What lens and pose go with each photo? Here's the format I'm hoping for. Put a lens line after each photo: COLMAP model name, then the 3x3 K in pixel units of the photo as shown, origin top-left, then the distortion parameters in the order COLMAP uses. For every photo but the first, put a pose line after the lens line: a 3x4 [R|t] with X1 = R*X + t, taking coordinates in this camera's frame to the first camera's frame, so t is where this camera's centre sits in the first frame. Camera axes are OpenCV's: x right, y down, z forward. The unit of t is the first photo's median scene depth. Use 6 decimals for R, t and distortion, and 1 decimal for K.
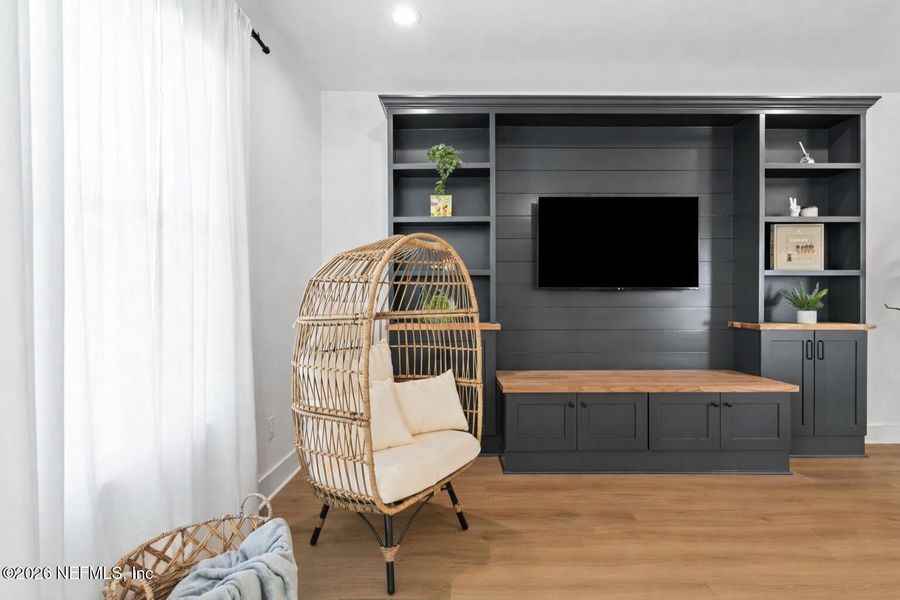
lens RADIAL K [[434.0, 0, 443.6], [0, 434.0, 299.8], [0, 0, 1]] dist [-0.002645, -0.000244]
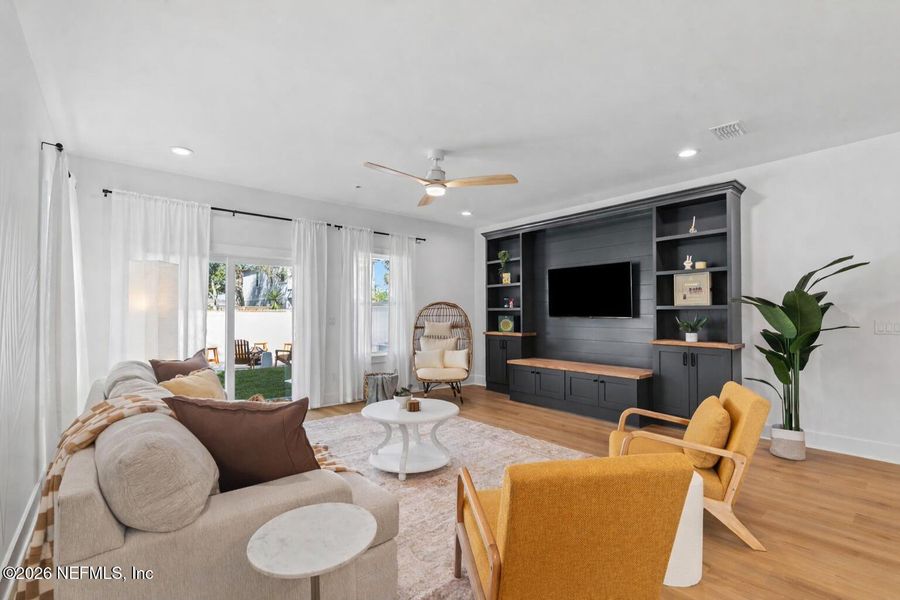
lens RADIAL K [[404.4, 0, 452.3], [0, 404.4, 310.3], [0, 0, 1]] dist [0.001327, 0.000121]
pose [[0.638442, -0.004540, -0.769657, 1.412049], [-0.002369, 0.999966, -0.007864, -0.039399], [0.769667, 0.006844, 0.638409, -0.515745]]
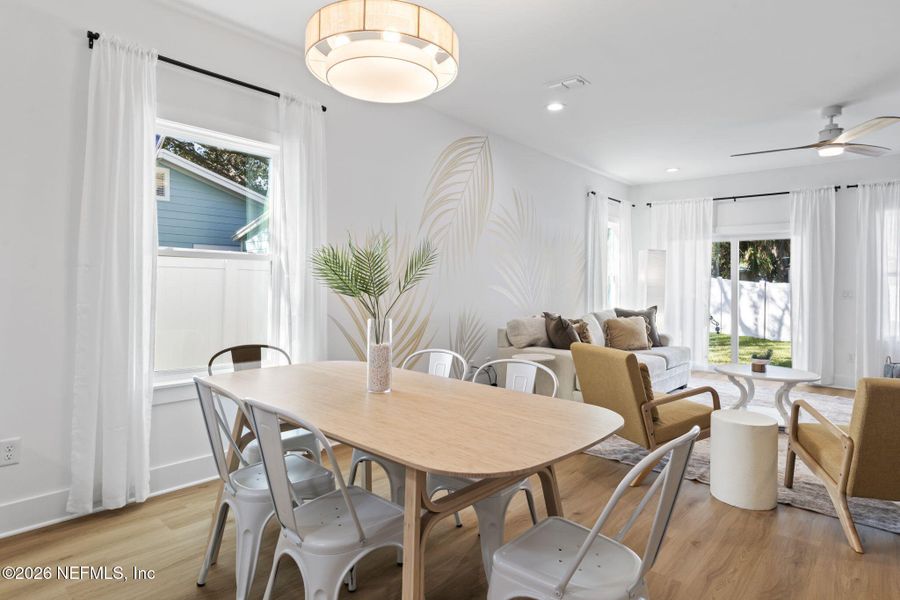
lens RADIAL K [[487.1, 0, 452.1], [0, 487.1, 274.1], [0, 0, 1]] dist [-0.001942, -0.000065]
pose [[-0.672840, -0.020318, -0.739509, 2.169652], [-0.015522, 0.999790, -0.013347, -0.031665], [0.739625, 0.002498, -0.673015, 0.374084]]
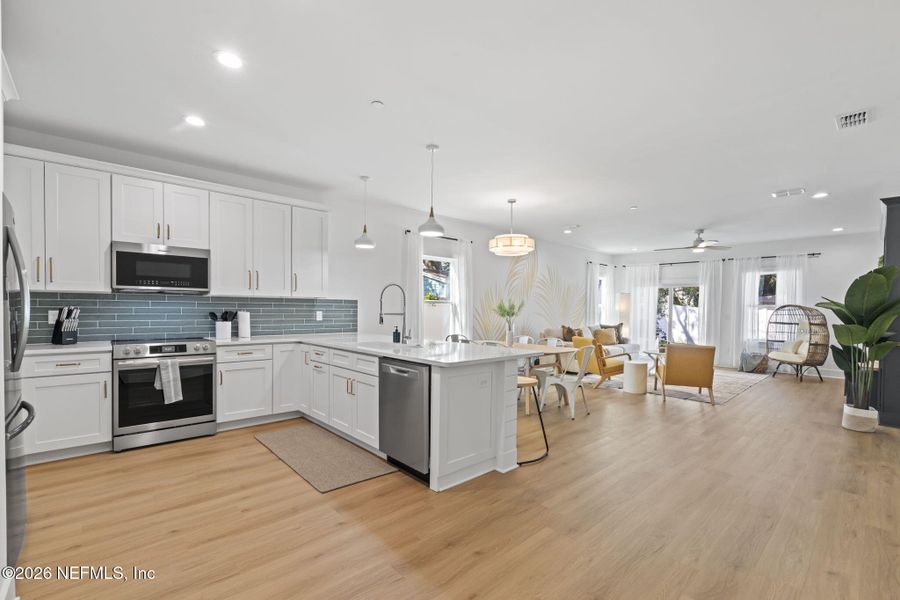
lens RADIAL K [[390.2, 0, 454.5], [0, 390.2, 317.1], [0, 0, 1]] dist [-0.000613, -0.000001]
pose [[-0.738859, 0.009474, -0.673793, 3.155809], [-0.012741, 0.999526, 0.028026, -0.056153], [0.673740, 0.029292, -0.738388, 1.016798]]
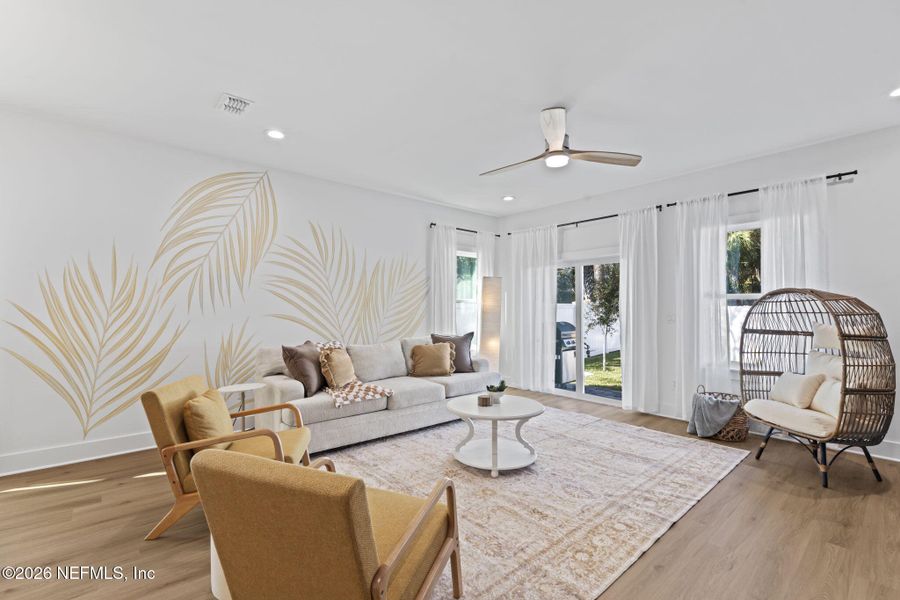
lens RADIAL K [[393.3, 0, 451.2], [0, 393.3, 303.7], [0, 0, 1]] dist [-0.001718, -0.000282]
pose [[-0.758432, -0.005718, -0.651727, 1.276467], [-0.000078, 0.999962, -0.008682, -0.045033], [0.651752, -0.006534, -0.758404, 0.826325]]
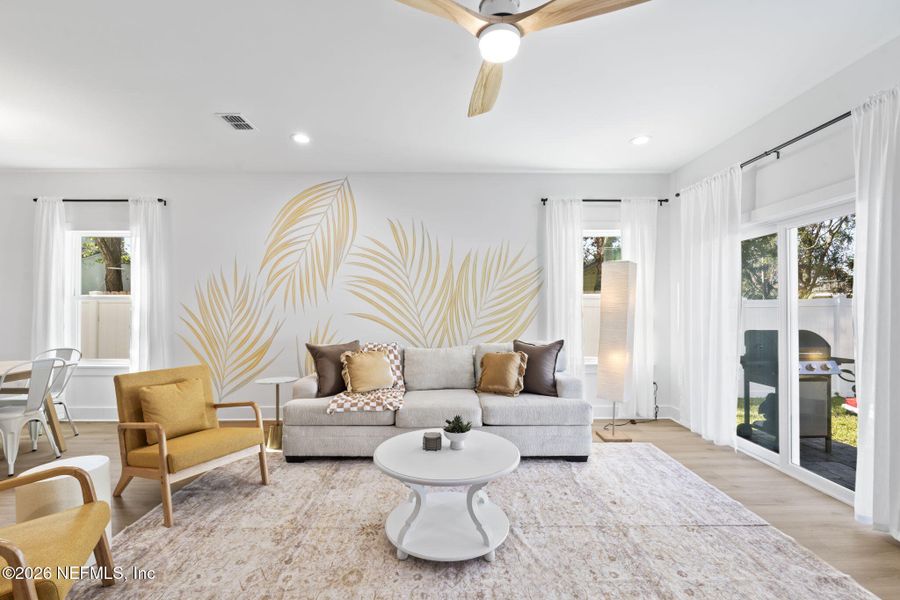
lens RADIAL K [[393.3, 0, 451.2], [0, 393.3, 303.7], [0, 0, 1]] dist [-0.001718, -0.000282]
pose [[-0.999943, 0.002920, -0.010240, 0.497323], [0.002975, 0.999981, -0.005407, -0.044991], [0.010224, -0.005437, -0.999933, 0.815559]]
